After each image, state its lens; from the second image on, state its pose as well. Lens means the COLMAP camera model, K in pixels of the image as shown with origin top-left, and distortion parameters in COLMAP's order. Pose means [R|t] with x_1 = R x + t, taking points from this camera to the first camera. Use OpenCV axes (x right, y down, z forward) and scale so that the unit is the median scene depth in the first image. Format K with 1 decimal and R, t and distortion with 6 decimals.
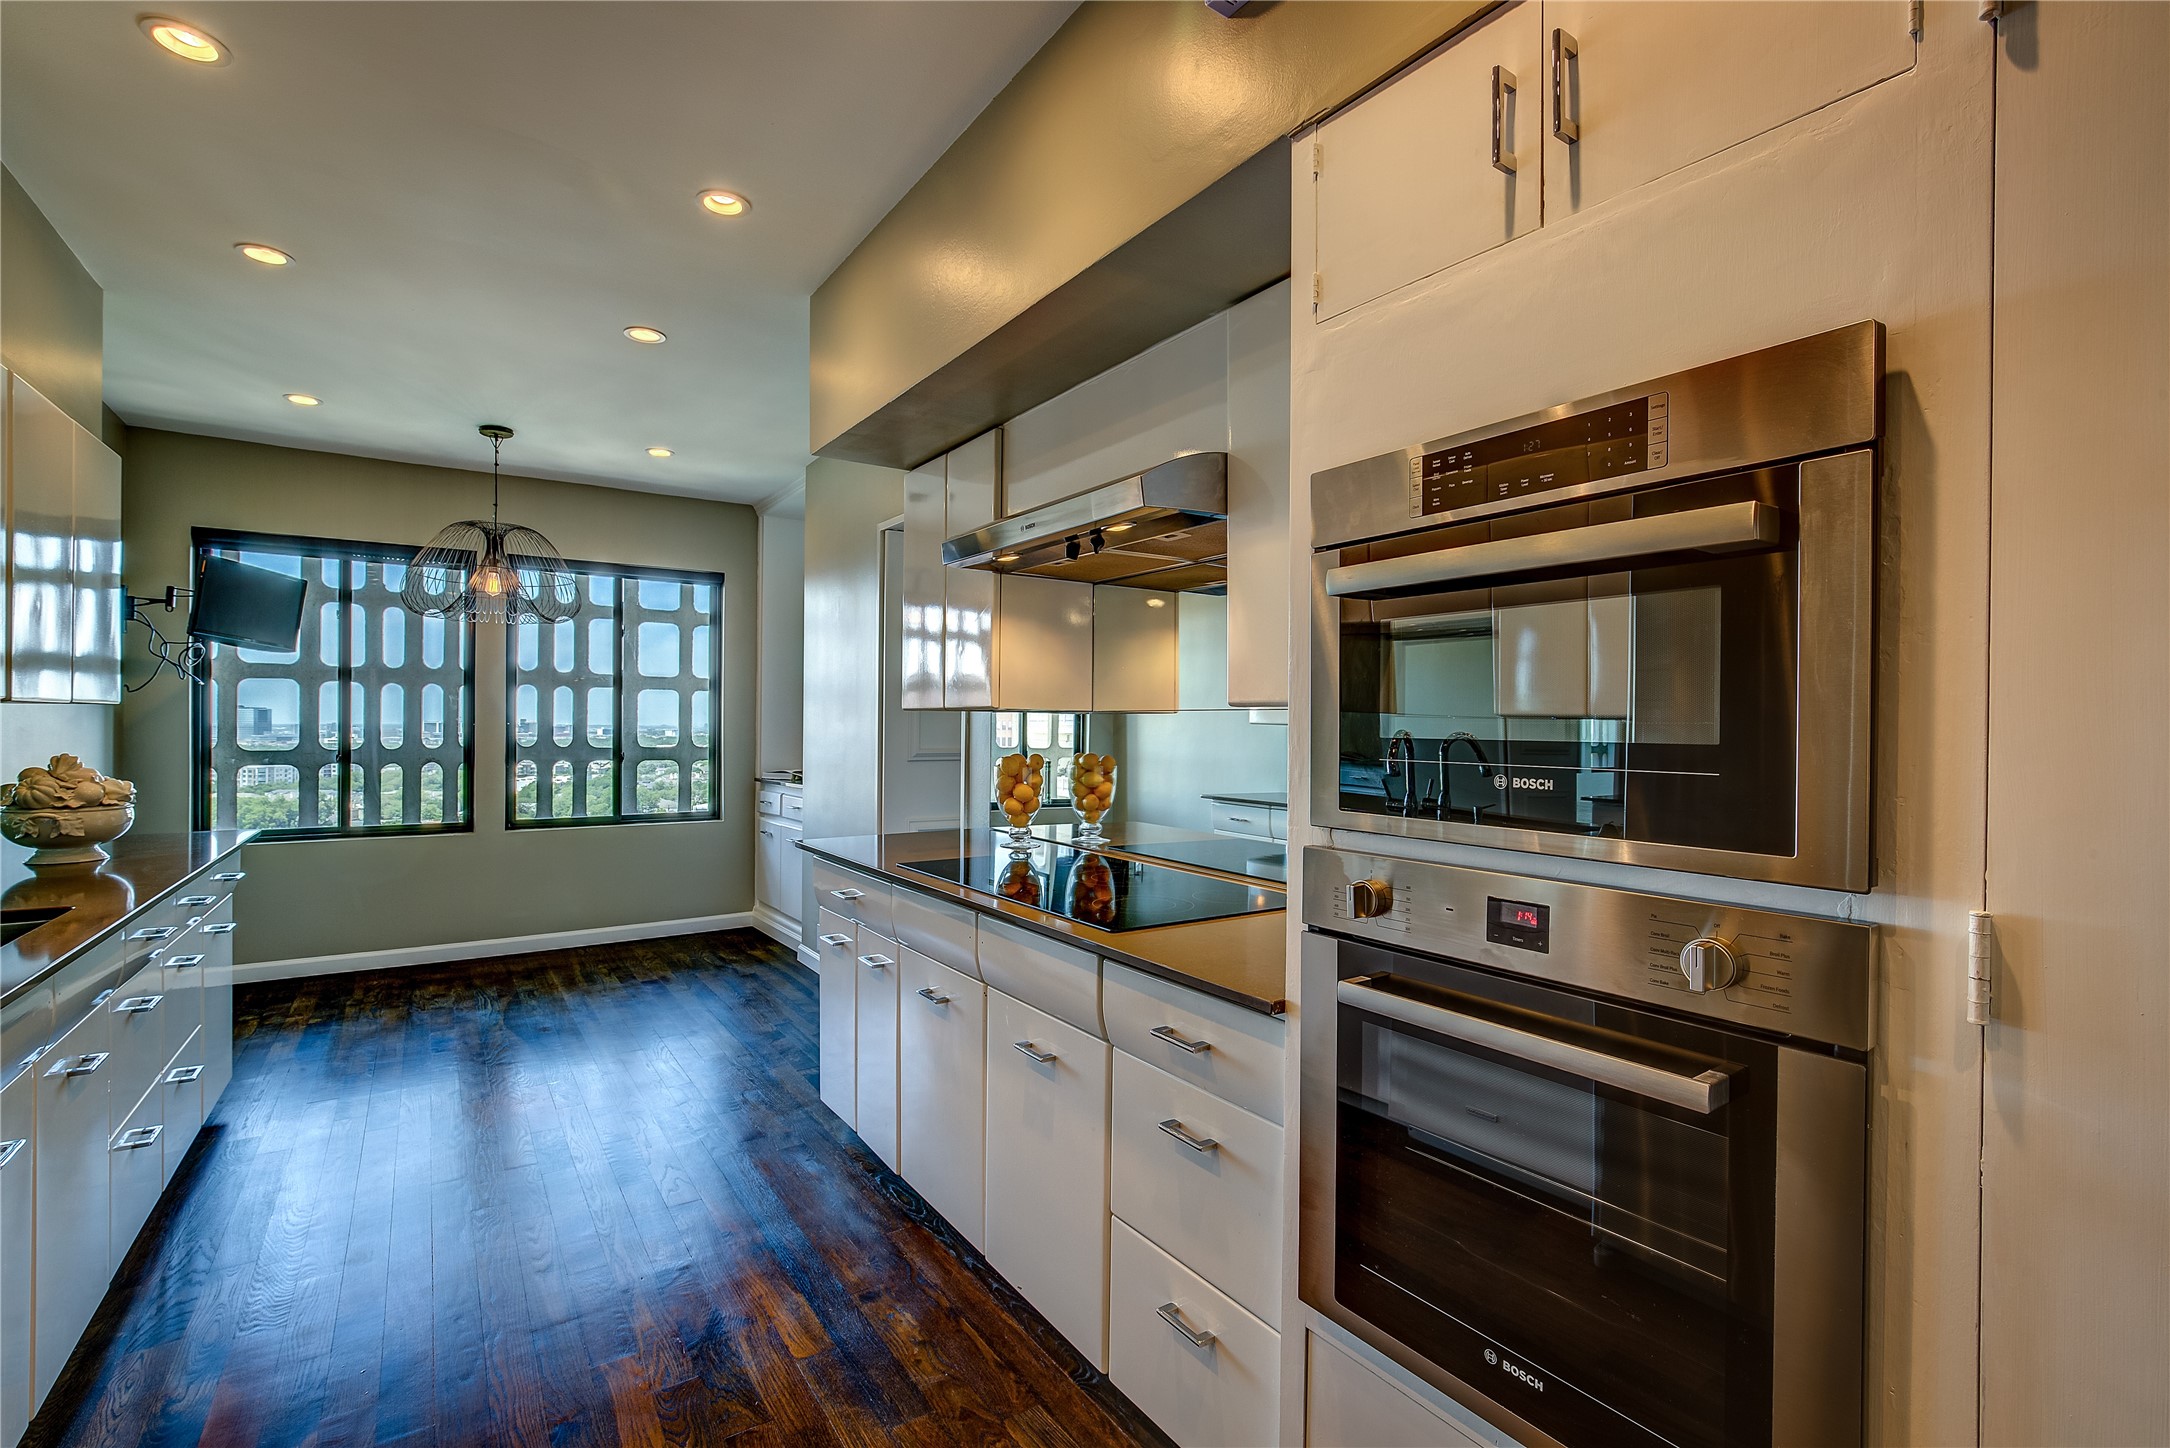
lens RADIAL K [[974.6, 0, 1087.8], [0, 974.6, 728.4], [0, 0, 1]] dist [-0.016251, 0.006817]
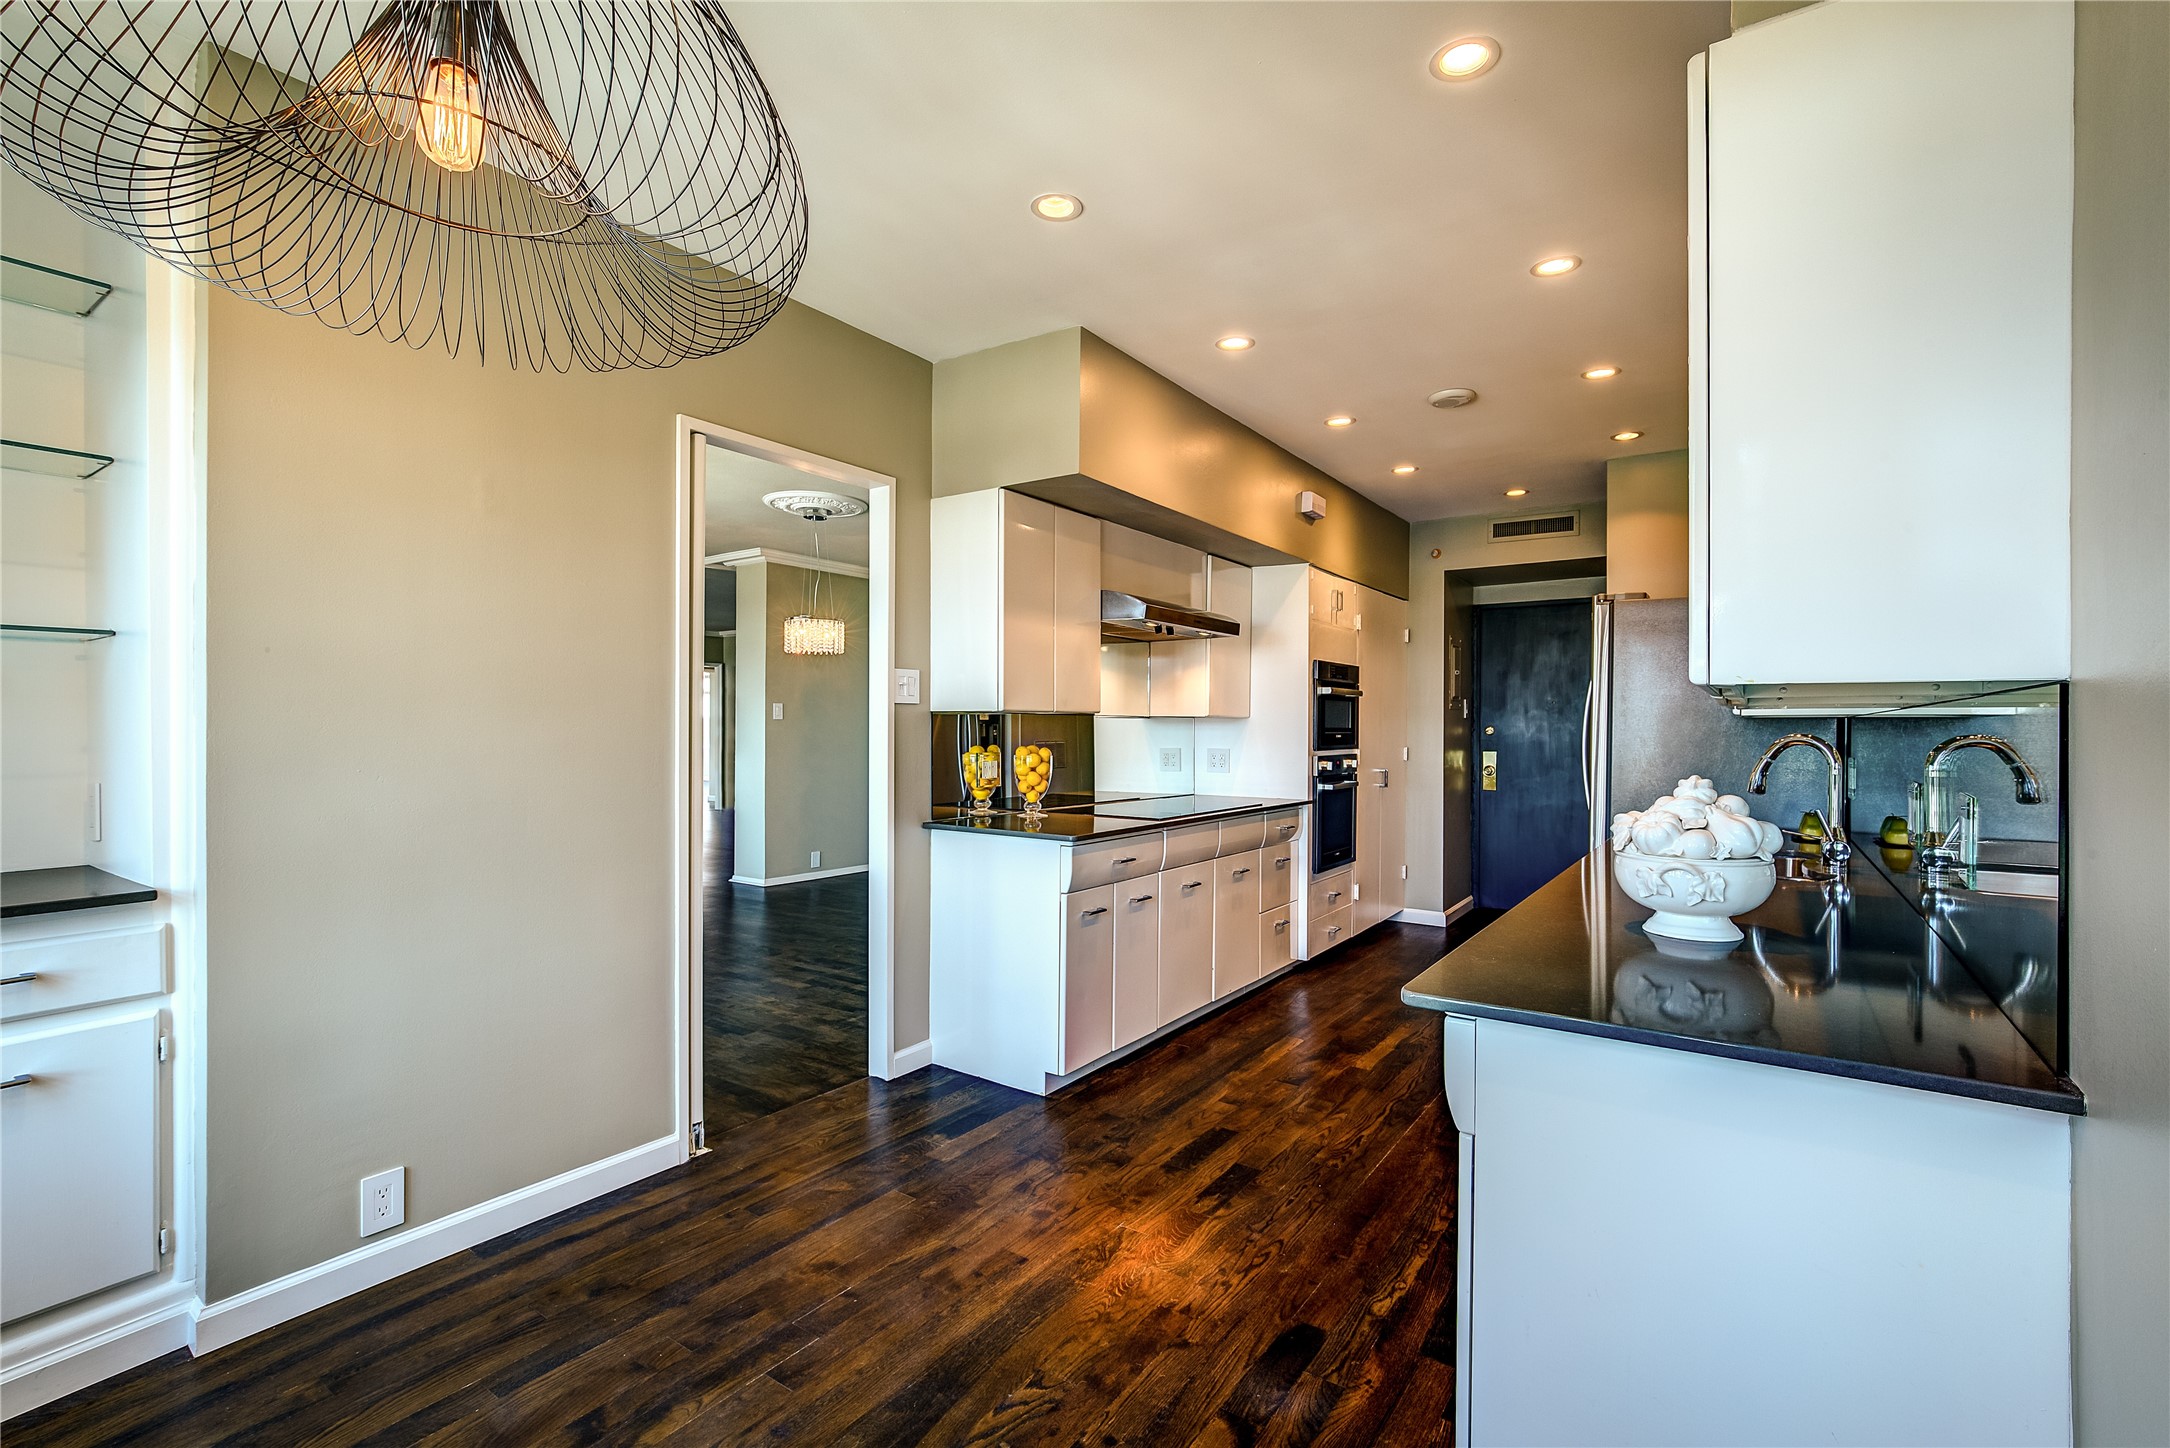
lens RADIAL K [[974.6, 0, 1087.8], [0, 974.6, 728.4], [0, 0, 1]] dist [-0.016251, 0.006817]
pose [[-0.363794, -0.008360, 0.931442, -0.780532], [-0.000453, 0.999961, 0.008798, -0.005804], [-0.931479, 0.002779, -0.363783, 0.834066]]
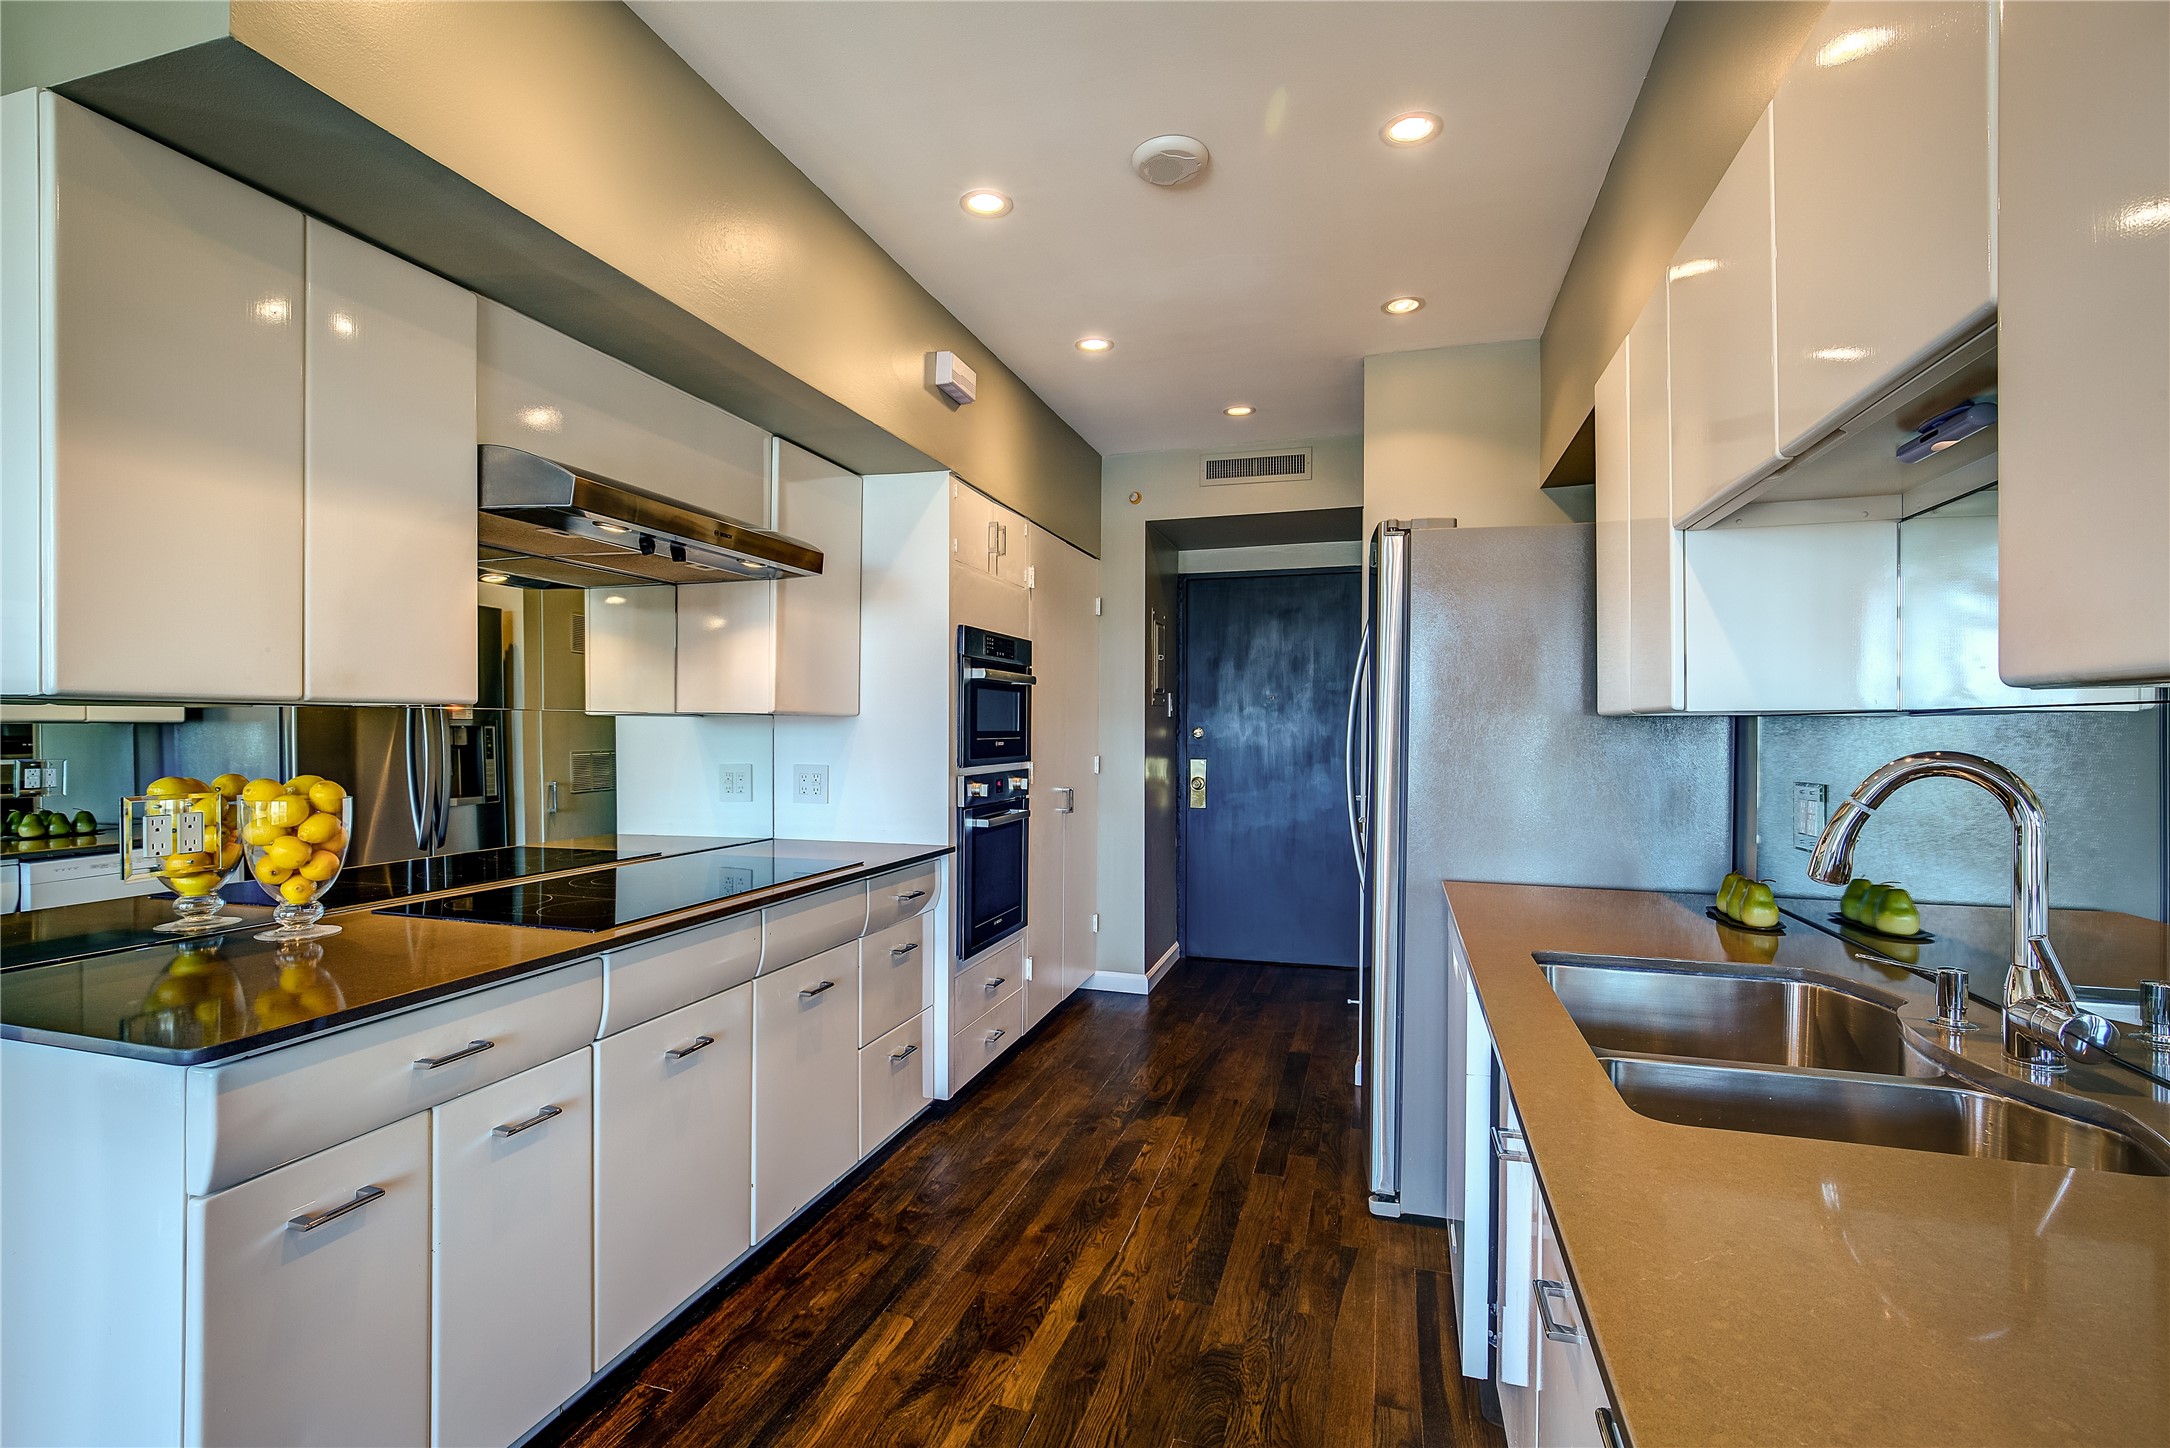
lens RADIAL K [[974.6, 0, 1087.8], [0, 974.6, 728.4], [0, 0, 1]] dist [-0.016251, 0.006817]
pose [[-0.626498, -0.008674, 0.779375, -0.485386], [-0.001948, 0.999952, 0.009563, -0.006036], [-0.779421, 0.004473, -0.626485, 0.589223]]
